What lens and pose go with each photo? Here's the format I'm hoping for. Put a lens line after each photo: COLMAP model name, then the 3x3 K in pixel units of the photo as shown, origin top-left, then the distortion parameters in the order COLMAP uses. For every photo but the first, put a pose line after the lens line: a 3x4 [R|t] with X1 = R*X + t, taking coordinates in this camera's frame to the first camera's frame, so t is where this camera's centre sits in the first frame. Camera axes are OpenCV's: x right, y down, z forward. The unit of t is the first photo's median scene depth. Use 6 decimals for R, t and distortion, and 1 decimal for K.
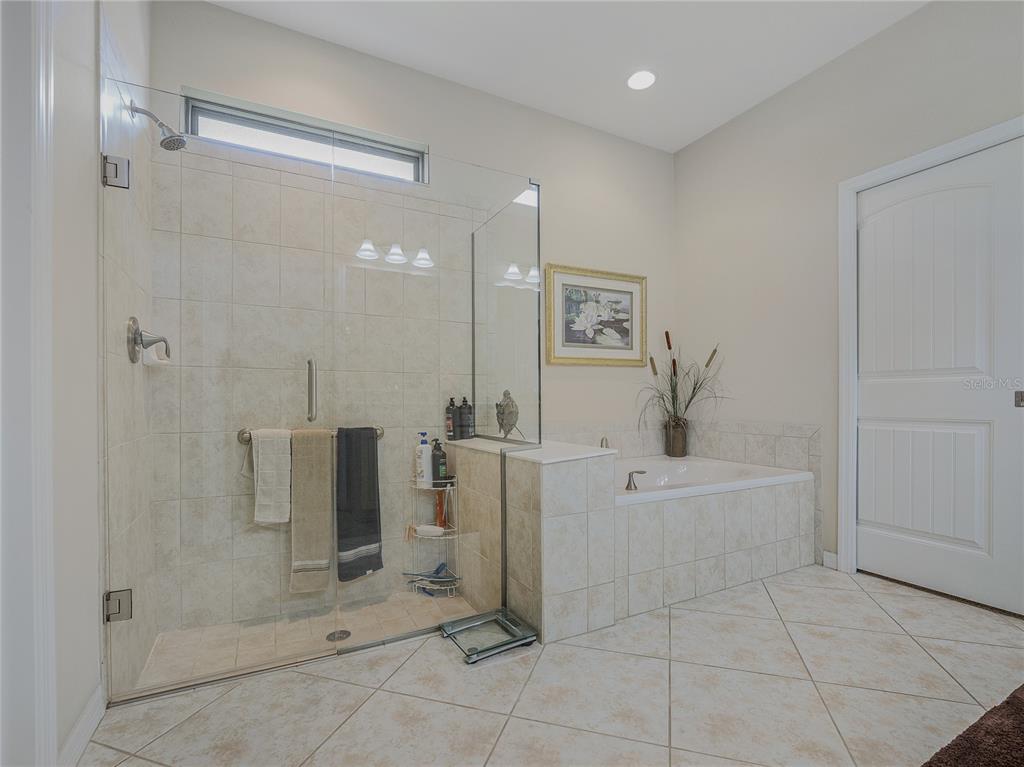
lens RADIAL K [[482.1, 0, 506.3], [0, 482.1, 387.6], [0, 0, 1]] dist [-0.005540, 0.001859]
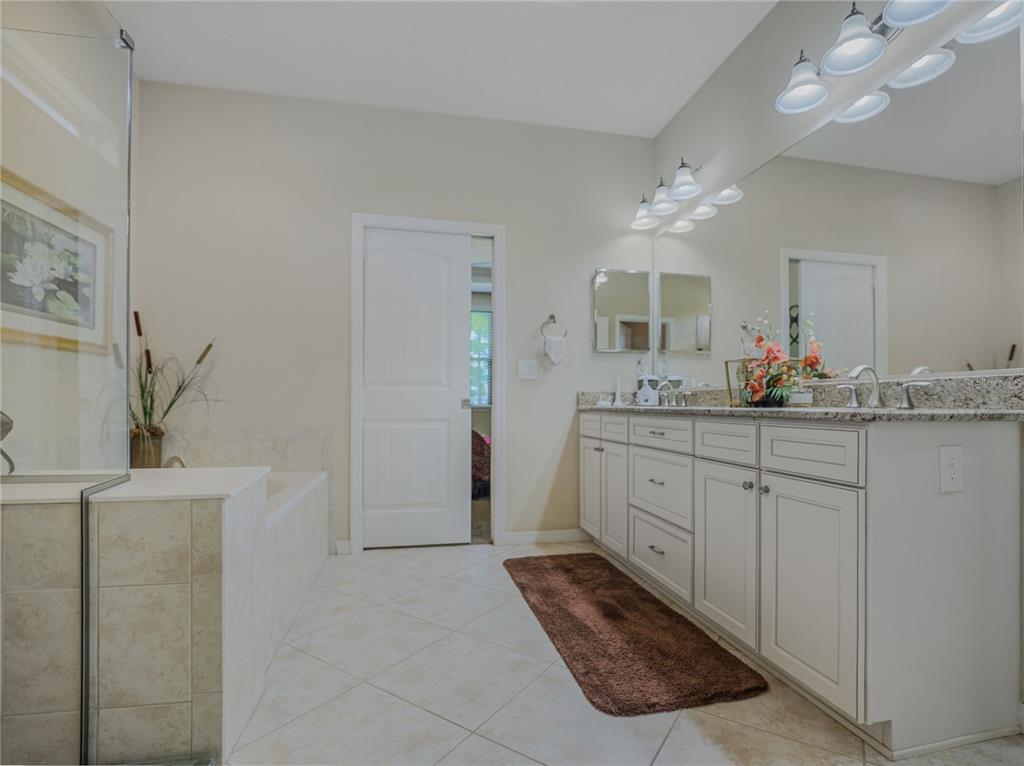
lens RADIAL K [[507.2, 0, 501.7], [0, 507.2, 403.3], [0, 0, 1]] dist [-0.005211, -0.000052]
pose [[0.284158, 0.006243, 0.958757, -0.277620], [-0.029984, 0.999548, 0.002379, 0.007758], [-0.958308, -0.029423, 0.284217, 0.249687]]
